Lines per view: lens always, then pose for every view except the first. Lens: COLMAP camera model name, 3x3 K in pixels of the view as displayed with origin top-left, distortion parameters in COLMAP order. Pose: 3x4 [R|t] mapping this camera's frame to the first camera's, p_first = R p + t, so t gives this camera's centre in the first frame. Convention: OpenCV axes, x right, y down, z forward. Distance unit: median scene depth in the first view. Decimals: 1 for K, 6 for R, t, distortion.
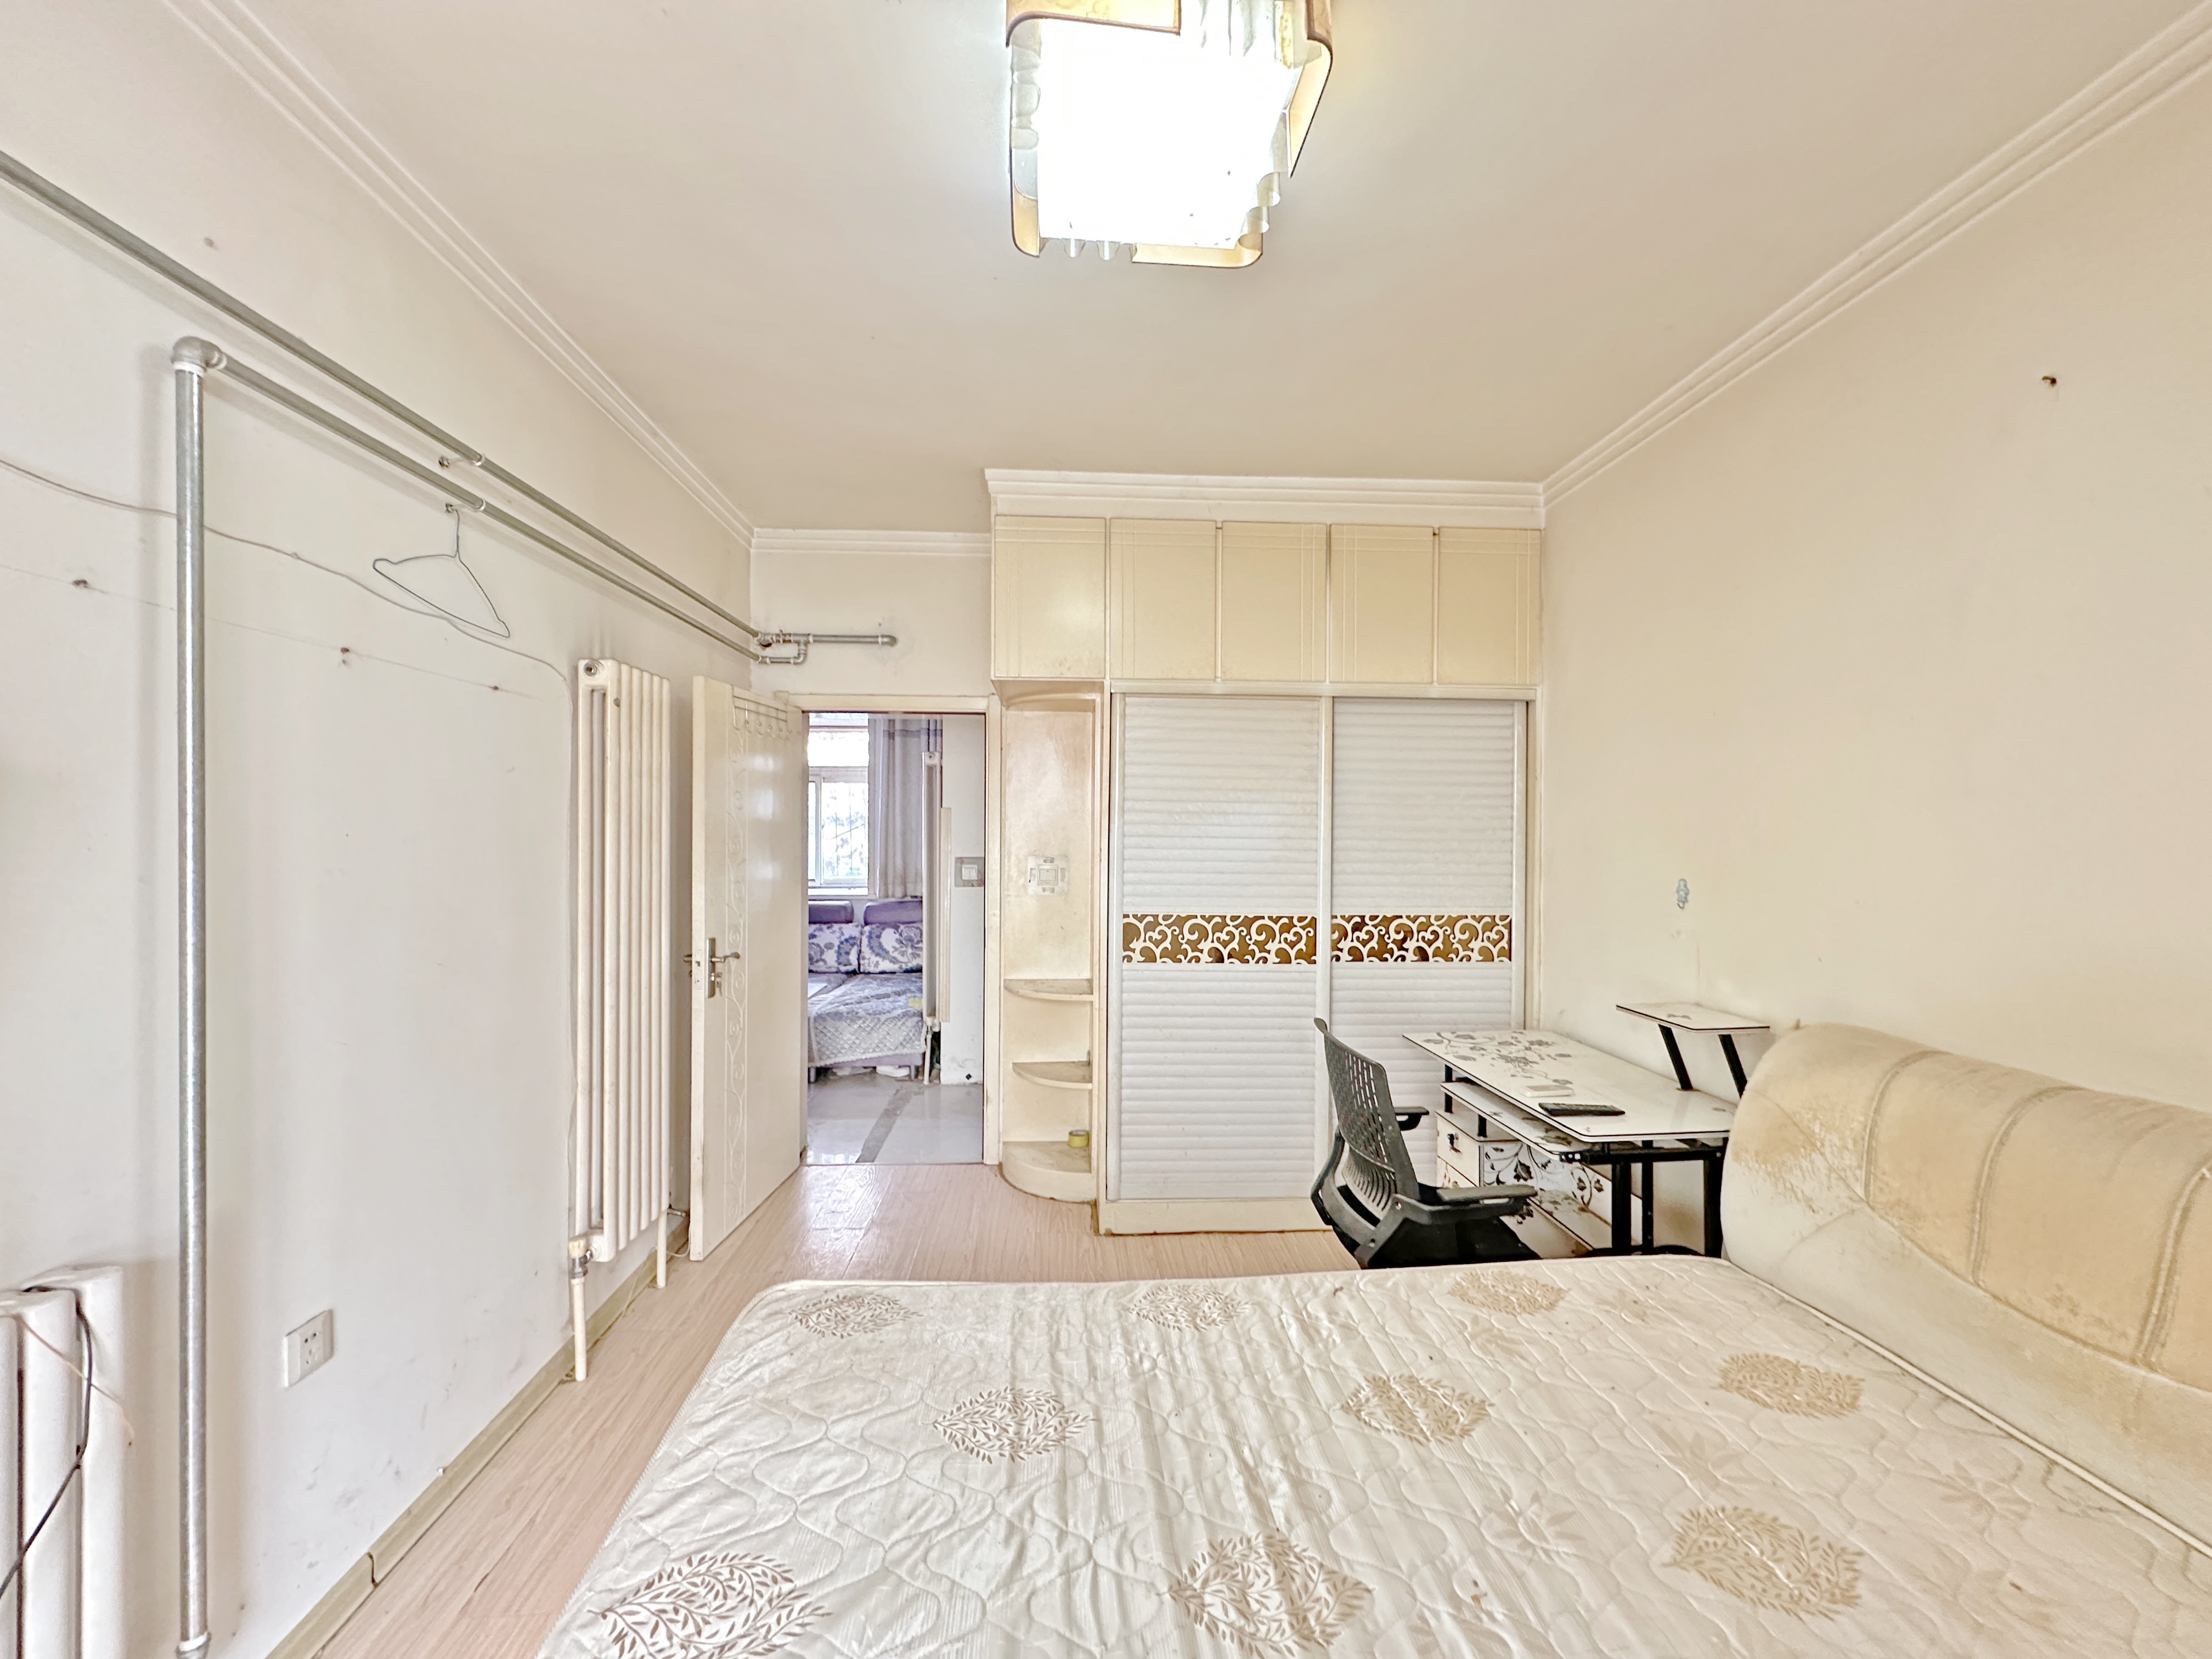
lens RADIAL K [[885.0, 0, 1103.7], [0, 885.0, 832.8], [0, 0, 1]] dist [-0.000299, -0.000036]
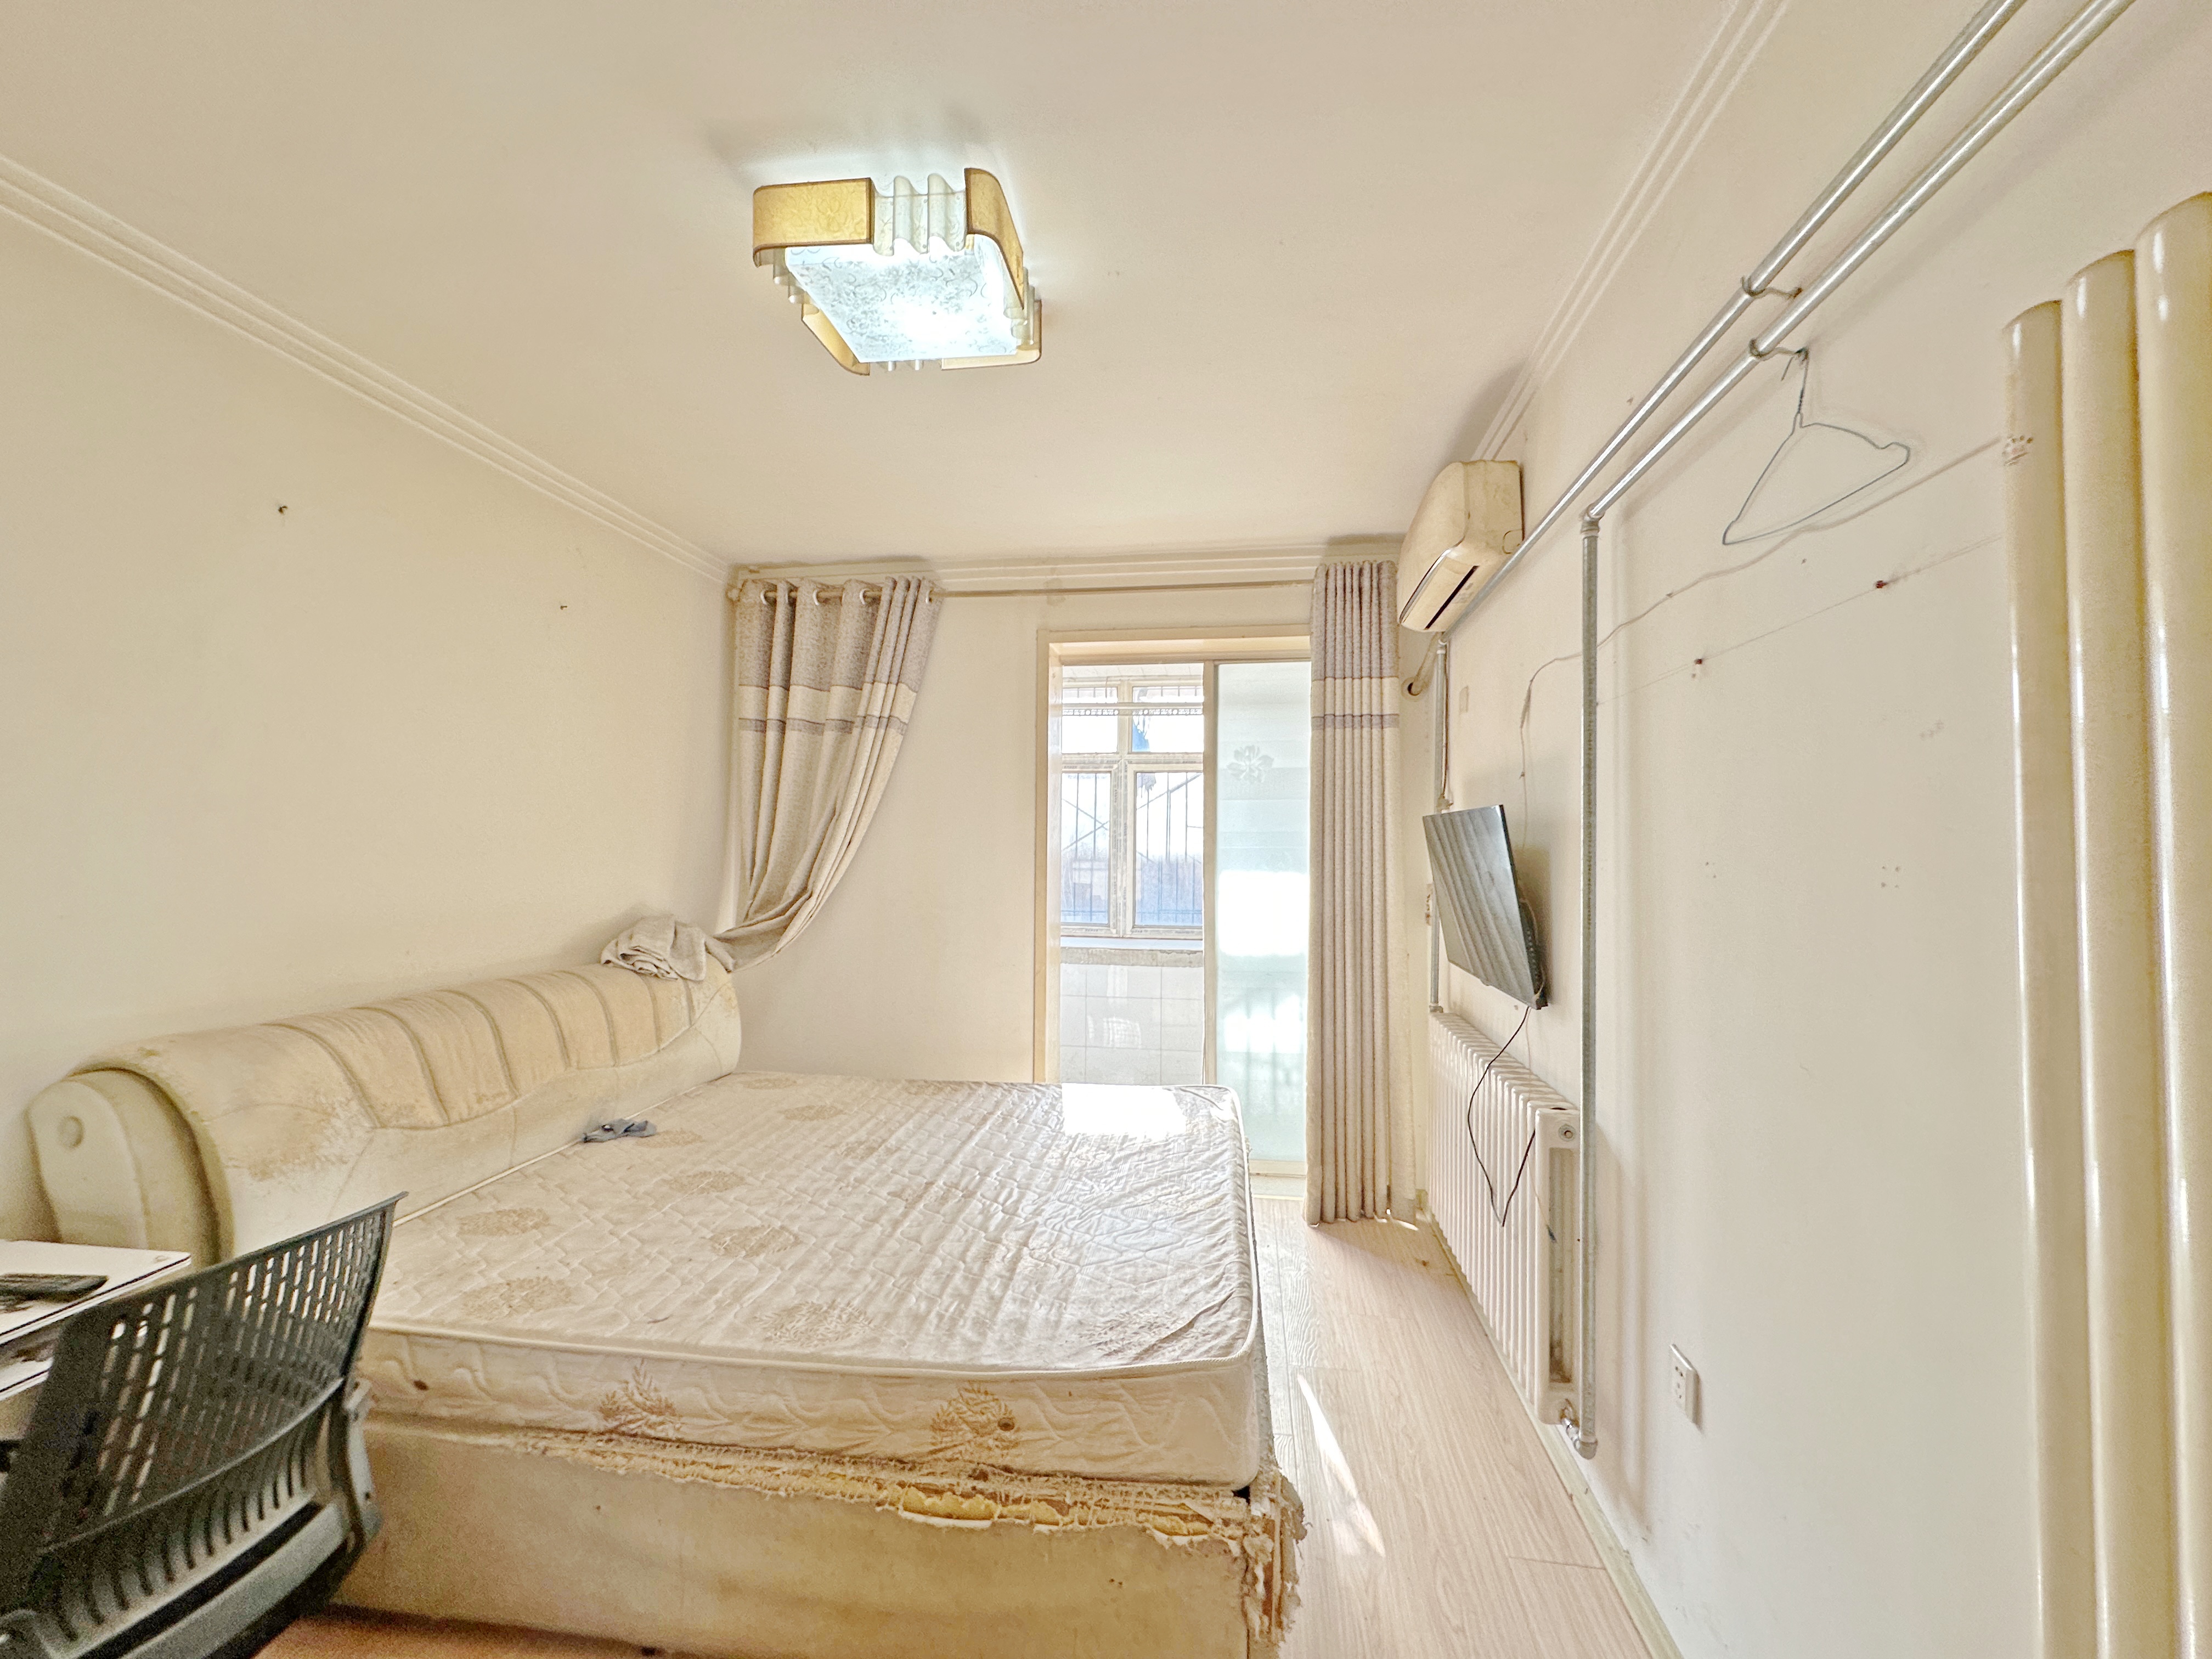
lens RADIAL K [[885.0, 0, 1114.0], [0, 885.0, 828.9], [0, 0, 1]] dist [-0.000299, -0.000036]
pose [[-0.981383, -0.005637, 0.191979, -0.446770], [-0.009796, 0.999737, -0.020720, -0.006894], [-0.191811, -0.022215, -0.981180, 2.042893]]
